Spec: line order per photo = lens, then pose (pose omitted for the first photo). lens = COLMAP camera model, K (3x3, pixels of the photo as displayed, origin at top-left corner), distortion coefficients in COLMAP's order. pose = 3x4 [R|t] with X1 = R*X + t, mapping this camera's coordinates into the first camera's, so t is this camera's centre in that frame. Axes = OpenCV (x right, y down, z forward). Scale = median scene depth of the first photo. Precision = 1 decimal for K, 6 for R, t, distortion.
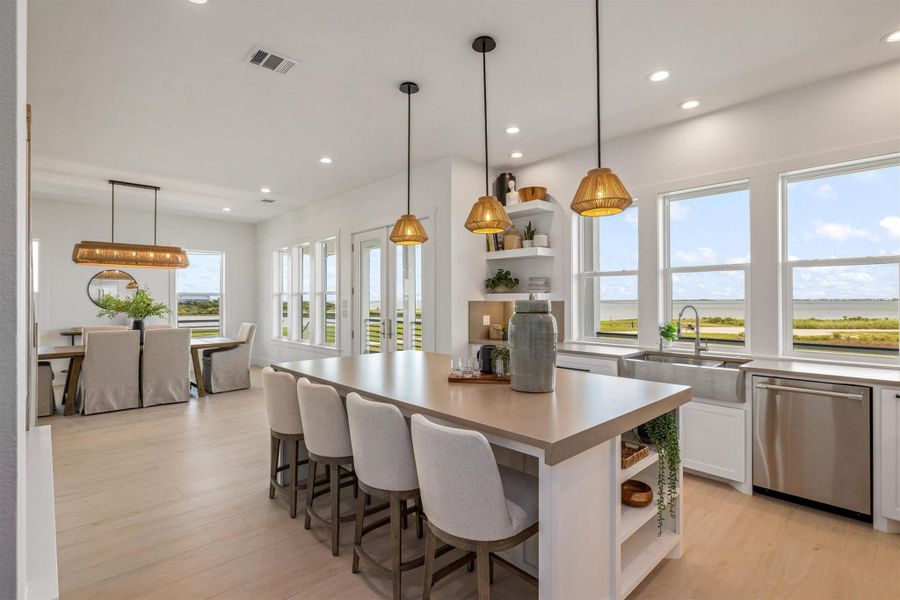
lens RADIAL K [[437.6, 0, 452.9], [0, 437.6, 300.7], [0, 0, 1]] dist [-0.002247, -0.000435]
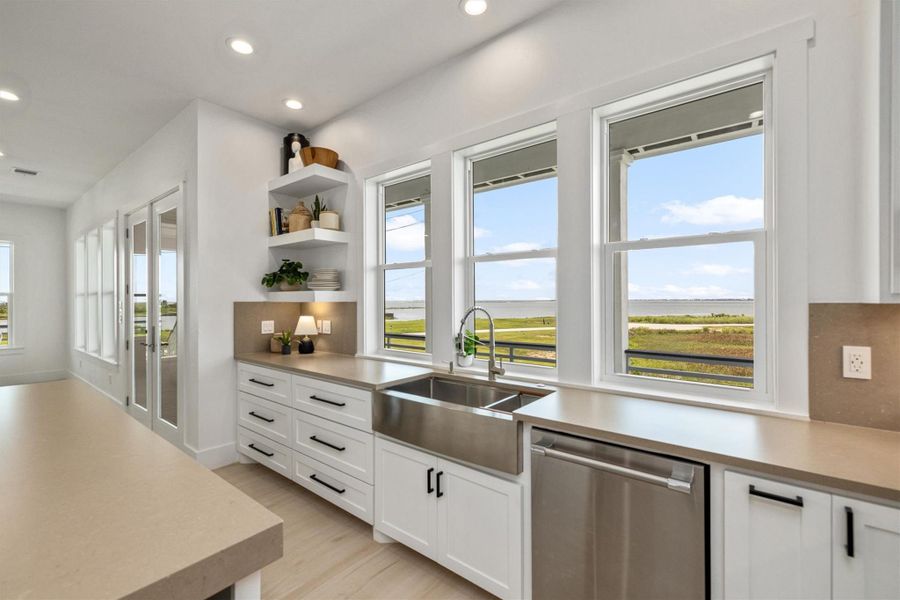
lens RADIAL K [[395.0, 0, 444.6], [0, 395.0, 302.4], [0, 0, 1]] dist [0.000806, -0.000762]
pose [[0.990928, -0.002020, 0.134382, 0.304127], [0.001453, 0.999990, 0.004320, -0.000566], [-0.134389, -0.004085, 0.990920, 0.299109]]
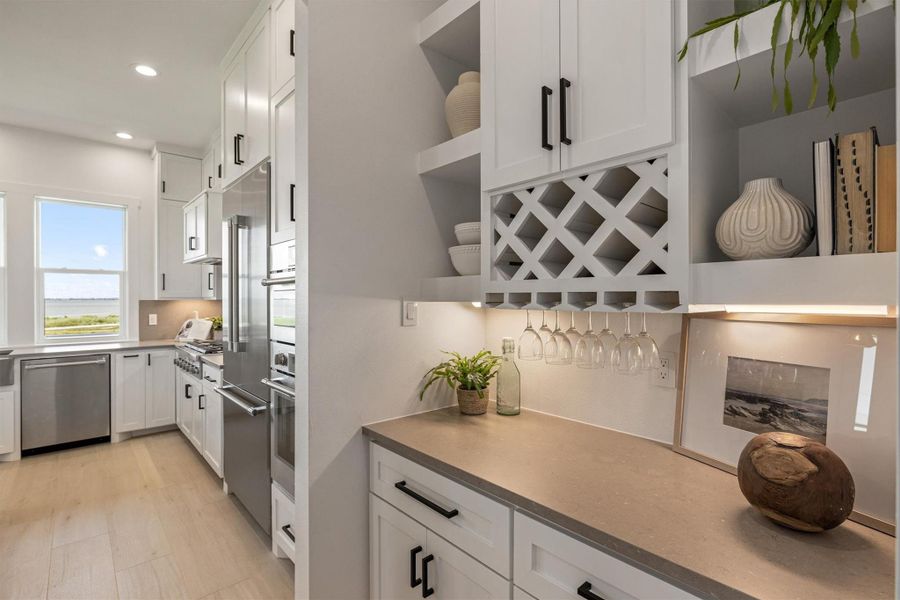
lens RADIAL K [[428.8, 0, 450.2], [0, 428.8, 295.8], [0, 0, 1]] dist [-0.016142, -0.000577]
pose [[0.047274, 0.007057, 0.998857, -0.268249], [0.004067, 0.999965, -0.007257, 0.001924], [-0.998874, 0.004406, 0.047244, -0.157617]]
